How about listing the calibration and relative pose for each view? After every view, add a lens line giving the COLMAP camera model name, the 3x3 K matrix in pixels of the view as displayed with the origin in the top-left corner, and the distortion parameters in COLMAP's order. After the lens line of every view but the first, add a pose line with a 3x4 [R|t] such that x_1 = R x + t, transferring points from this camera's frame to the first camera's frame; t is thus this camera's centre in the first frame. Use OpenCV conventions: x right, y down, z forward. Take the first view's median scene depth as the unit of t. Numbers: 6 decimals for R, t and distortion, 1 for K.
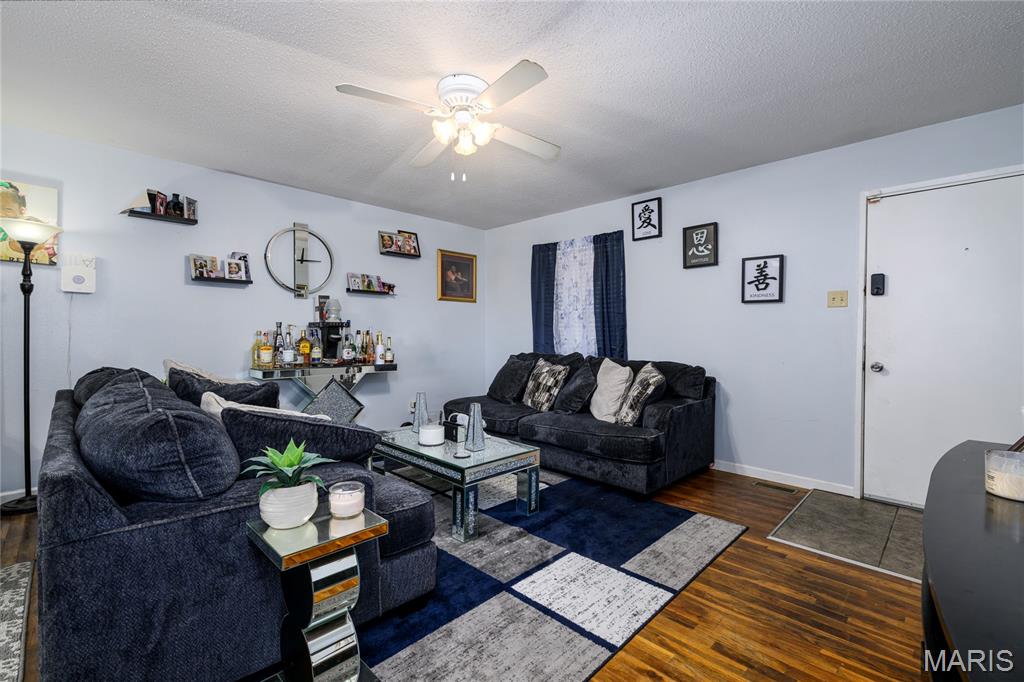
lens RADIAL K [[450.6, 0, 516.5], [0, 450.6, 339.6], [0, 0, 1]] dist [0.001803, -0.000144]
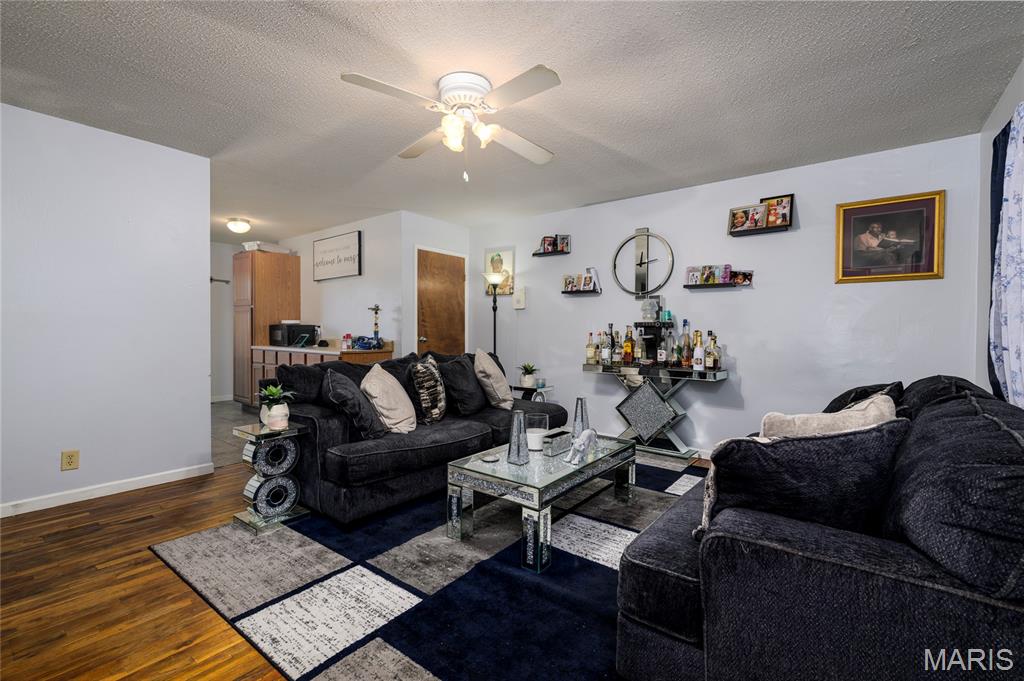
lens RADIAL K [[450.6, 0, 515.2], [0, 450.6, 335.5], [0, 0, 1]] dist [0.001803, -0.000144]
pose [[0.112654, 0.004634, -0.993623, 0.546869], [-0.021637, 0.999763, 0.002209, -0.005685], [0.993399, 0.021251, 0.112728, 0.615119]]
